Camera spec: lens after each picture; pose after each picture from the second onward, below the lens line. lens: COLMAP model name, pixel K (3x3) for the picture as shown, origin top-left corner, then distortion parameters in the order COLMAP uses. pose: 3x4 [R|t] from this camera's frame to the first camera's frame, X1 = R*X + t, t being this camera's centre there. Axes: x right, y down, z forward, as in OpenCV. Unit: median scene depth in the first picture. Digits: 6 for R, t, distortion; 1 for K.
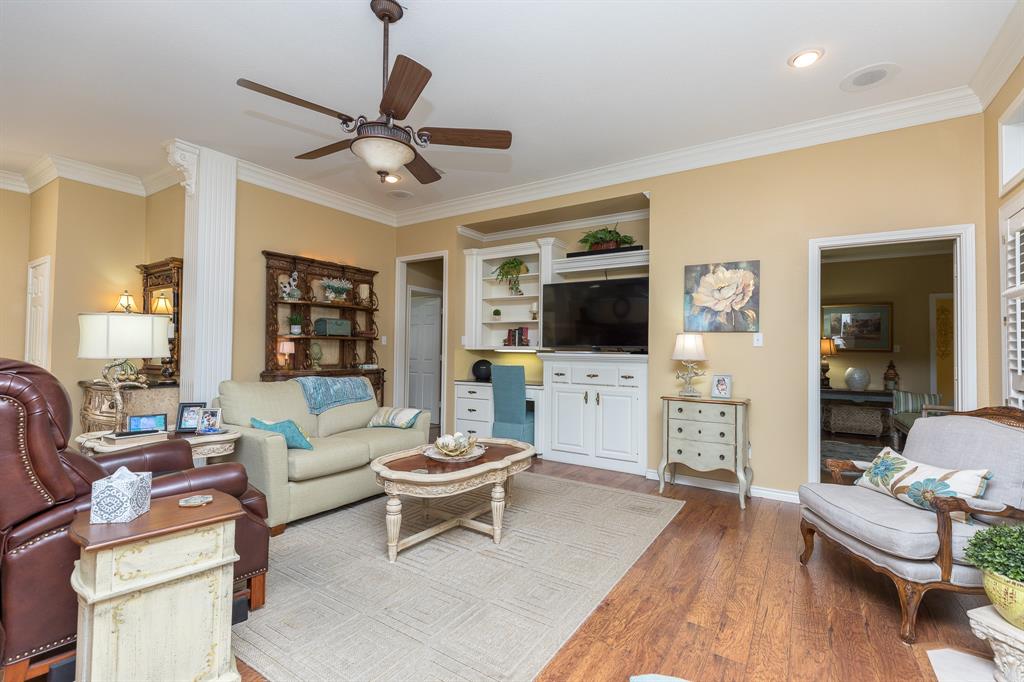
lens RADIAL K [[456.4, 0, 509.3], [0, 456.4, 340.7], [0, 0, 1]] dist [-0.000037, 0.000871]
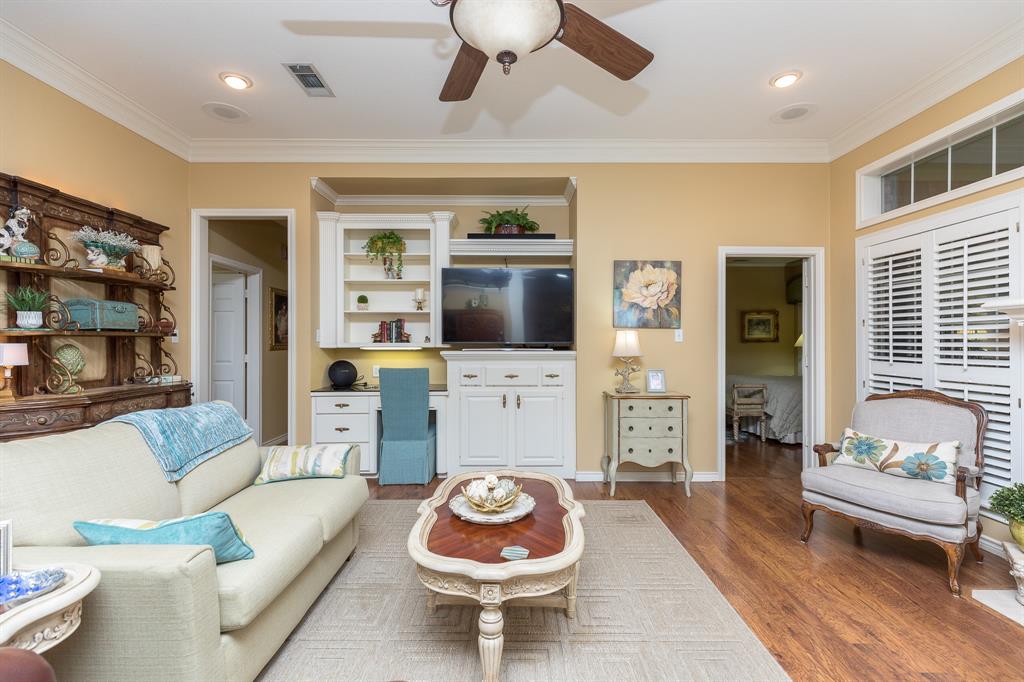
lens RADIAL K [[456.4, 0, 514.0], [0, 456.4, 340.2], [0, 0, 1]] dist [-0.000037, 0.000871]
pose [[0.834576, -0.013159, 0.550736, -0.291355], [-0.000486, 0.999697, 0.024622, -0.013818], [-0.550893, -0.020816, 0.834316, 0.254324]]
